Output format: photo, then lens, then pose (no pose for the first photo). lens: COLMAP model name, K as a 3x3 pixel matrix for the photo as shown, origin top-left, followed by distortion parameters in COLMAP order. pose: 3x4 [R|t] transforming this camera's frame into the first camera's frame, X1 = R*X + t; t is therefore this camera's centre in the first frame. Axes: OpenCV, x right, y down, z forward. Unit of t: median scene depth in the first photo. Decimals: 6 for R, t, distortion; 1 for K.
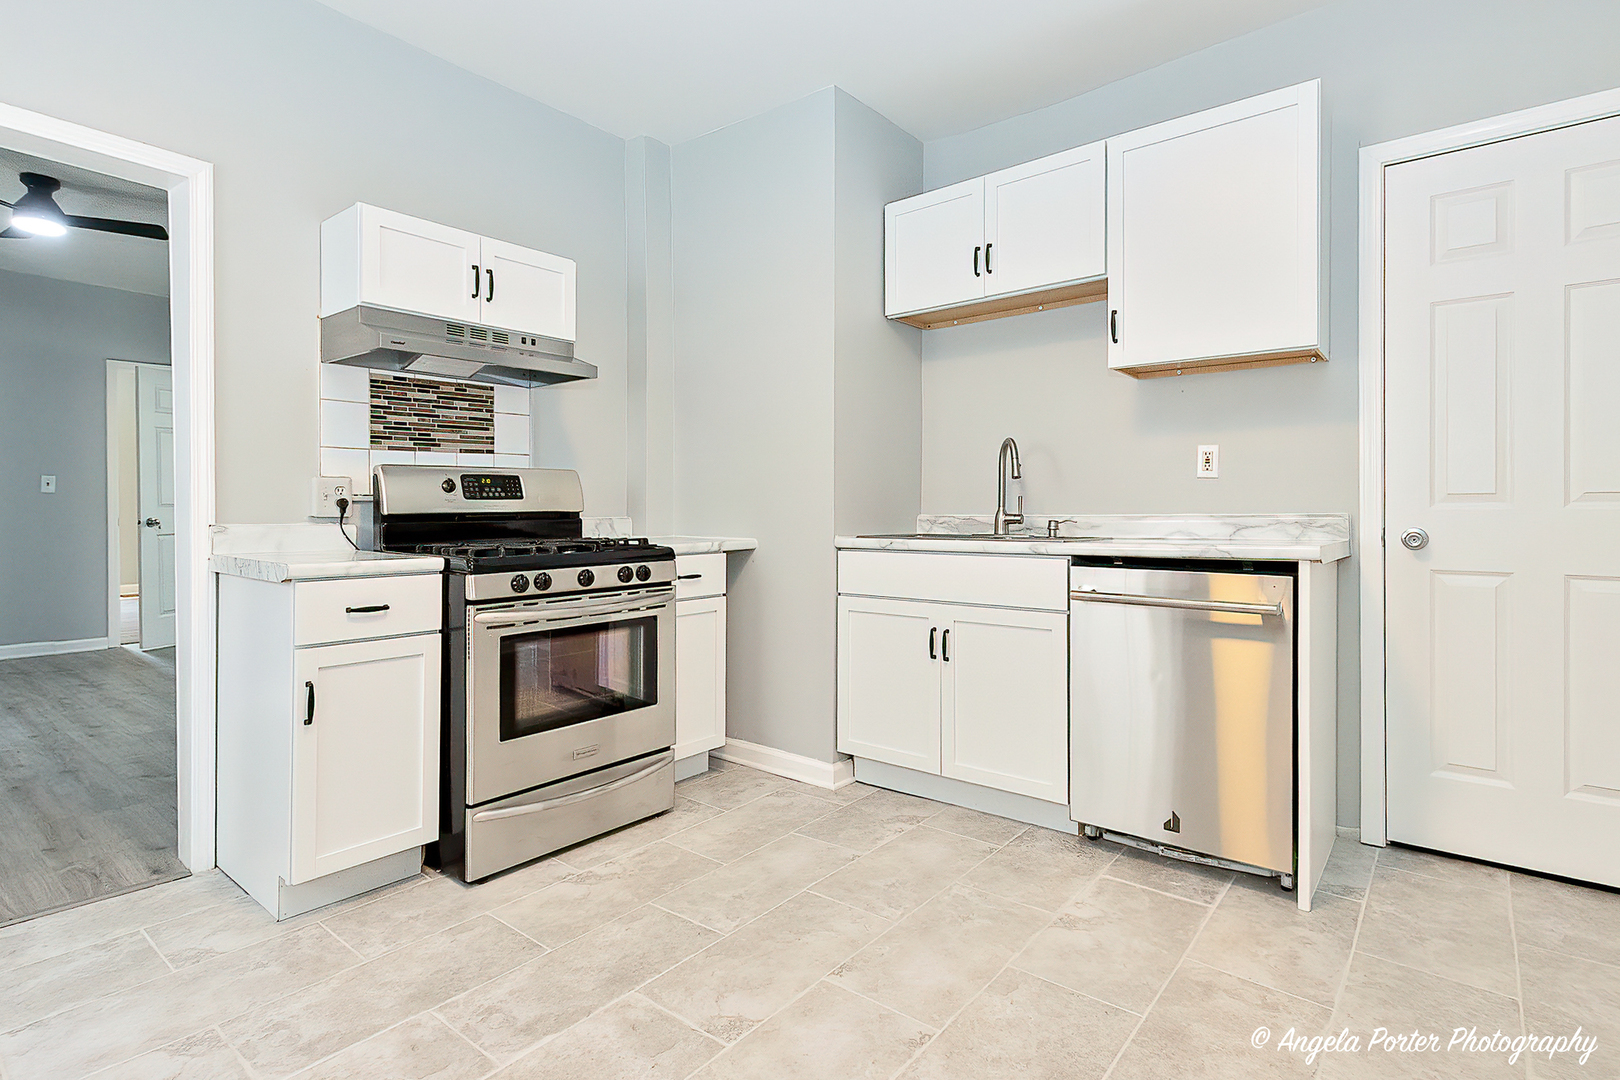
lens RADIAL K [[699.1, 0, 810.7], [0, 699.1, 510.5], [0, 0, 1]] dist [0.004901, 0.000274]
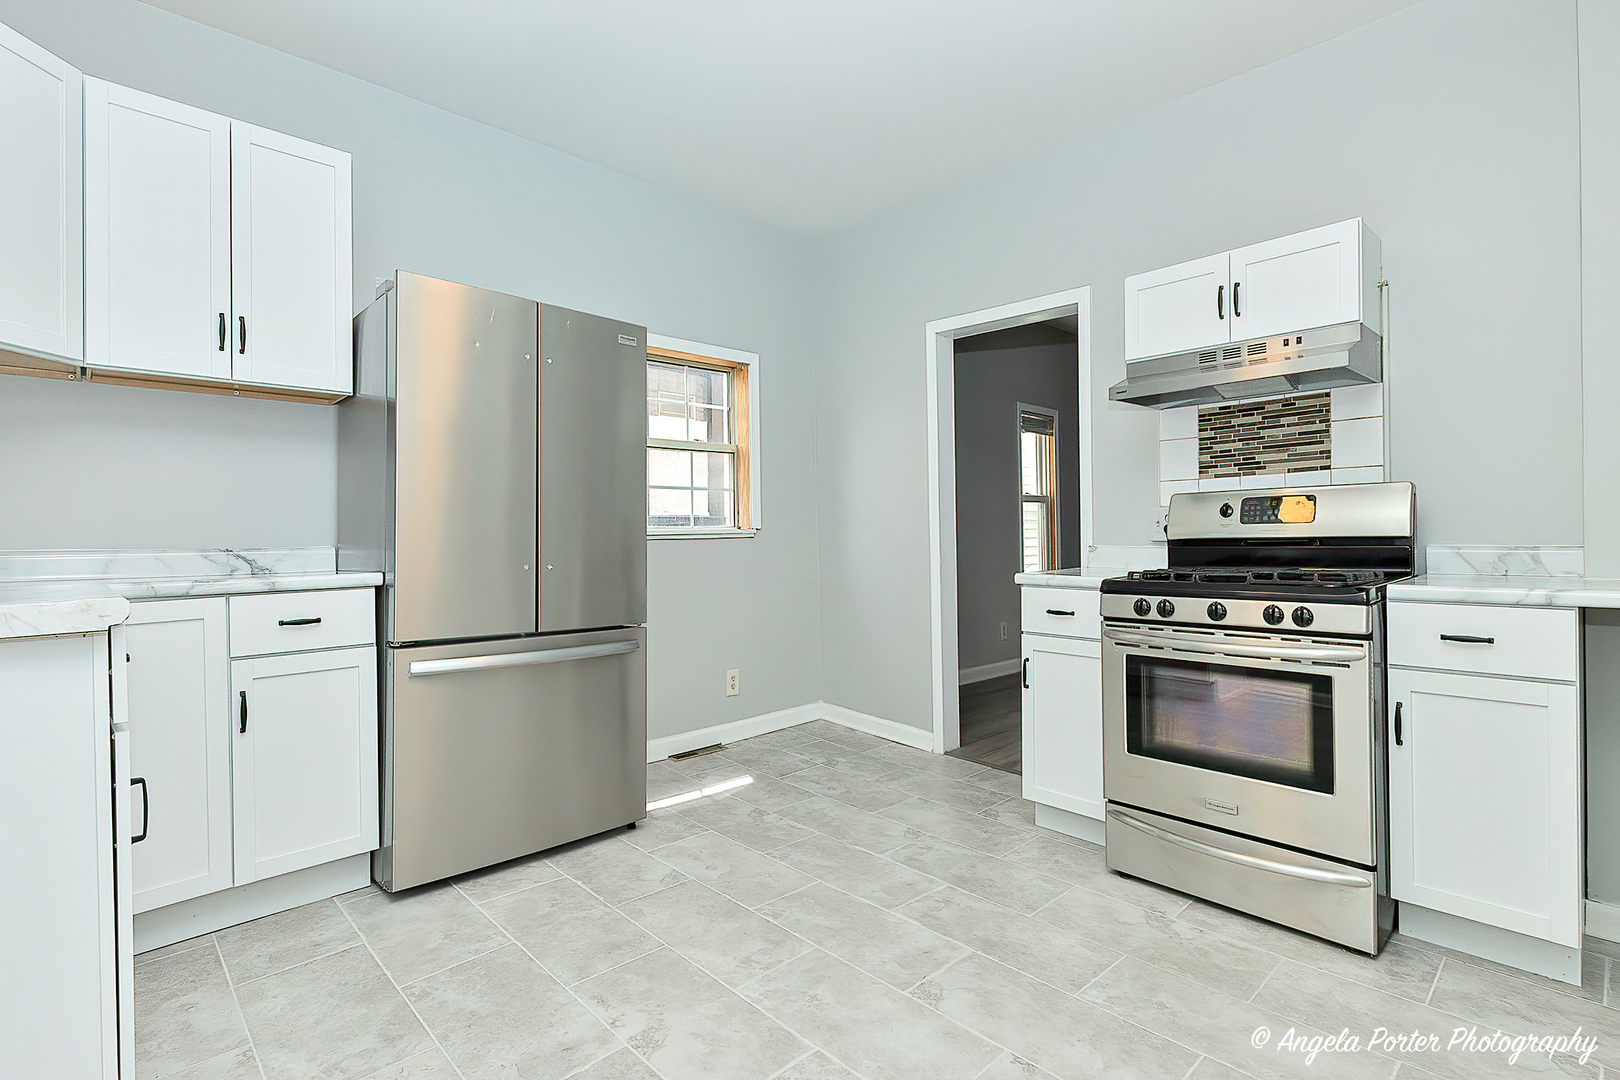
lens RADIAL K [[748.6, 0, 802.3], [0, 748.6, 536.5], [0, 0, 1]] dist [0.005296, -0.000731]
pose [[-0.052027, 0.002825, -0.998642, 0.581129], [0.004028, 0.999988, 0.002619, -0.003833], [0.998638, -0.003886, -0.052037, 0.453532]]
